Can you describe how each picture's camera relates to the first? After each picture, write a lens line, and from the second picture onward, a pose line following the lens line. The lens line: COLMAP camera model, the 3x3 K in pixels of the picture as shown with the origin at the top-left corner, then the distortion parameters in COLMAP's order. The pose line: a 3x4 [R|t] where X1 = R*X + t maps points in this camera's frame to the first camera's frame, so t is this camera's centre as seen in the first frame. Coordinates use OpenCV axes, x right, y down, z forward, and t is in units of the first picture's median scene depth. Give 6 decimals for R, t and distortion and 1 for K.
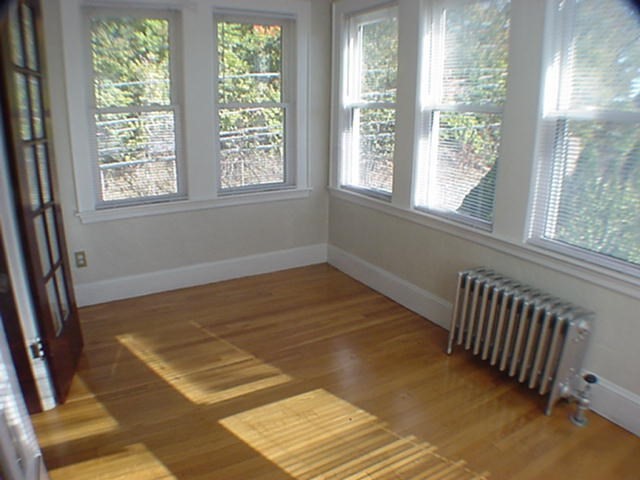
lens RADIAL K [[454.3, 0, 317.8], [0, 454.3, 252.1], [0, 0, 1]] dist [-0.266987, 0.129884]
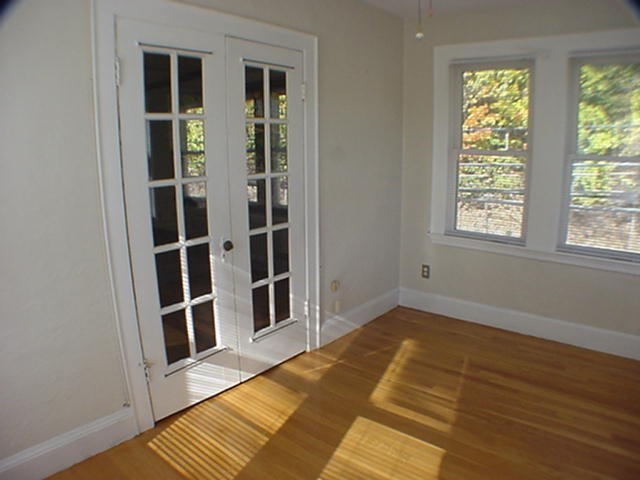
lens RADIAL K [[454.3, 0, 317.8], [0, 454.3, 252.1], [0, 0, 1]] dist [-0.266987, 0.129884]
pose [[0.339322, 0.211077, -0.916683, 0.523694], [-0.280146, 0.952956, 0.115729, -0.103426], [0.897986, 0.217535, 0.382491, 0.242691]]
